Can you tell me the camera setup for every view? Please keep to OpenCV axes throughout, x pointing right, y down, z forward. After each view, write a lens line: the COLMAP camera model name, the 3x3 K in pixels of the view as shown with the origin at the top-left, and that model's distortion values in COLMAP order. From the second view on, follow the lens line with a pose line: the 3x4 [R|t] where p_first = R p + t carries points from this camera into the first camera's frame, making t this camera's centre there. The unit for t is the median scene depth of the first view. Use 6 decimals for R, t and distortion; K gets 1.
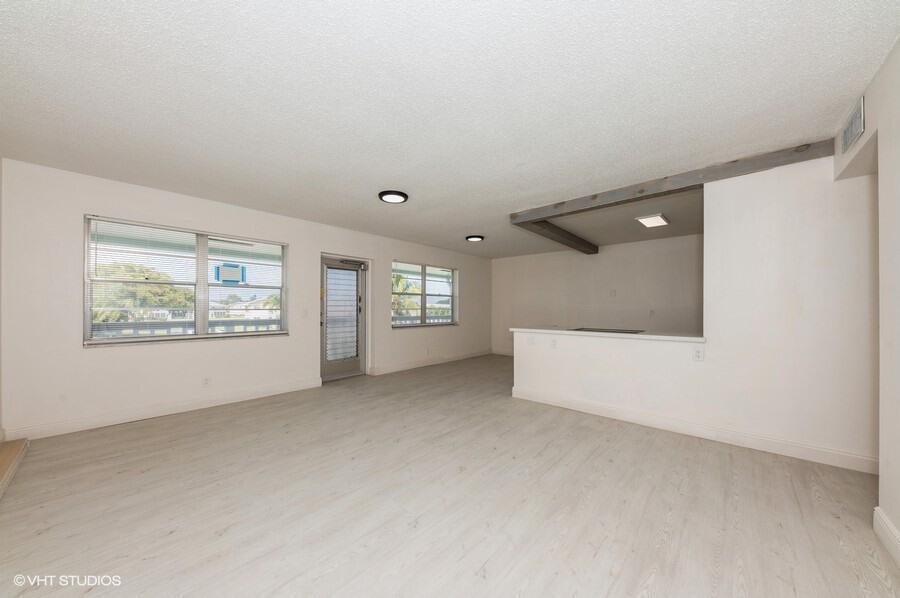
lens RADIAL K [[310.7, 0, 451.2], [0, 310.7, 306.7], [0, 0, 1]] dist [0.000416, 0.000011]
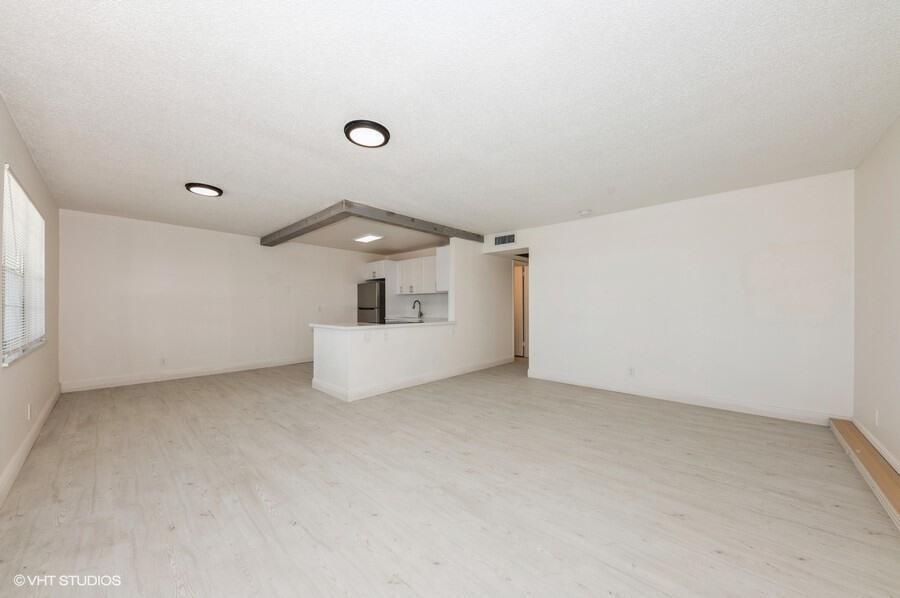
lens RADIAL K [[310.7, 0, 451.2], [0, 310.7, 306.7], [0, 0, 1]] dist [0.000416, 0.000011]
pose [[0.006512, -0.000265, 0.999979, -0.788416], [-0.001884, 0.999998, 0.000277, 0.011131], [-0.999977, -0.001886, 0.006512, 0.775486]]
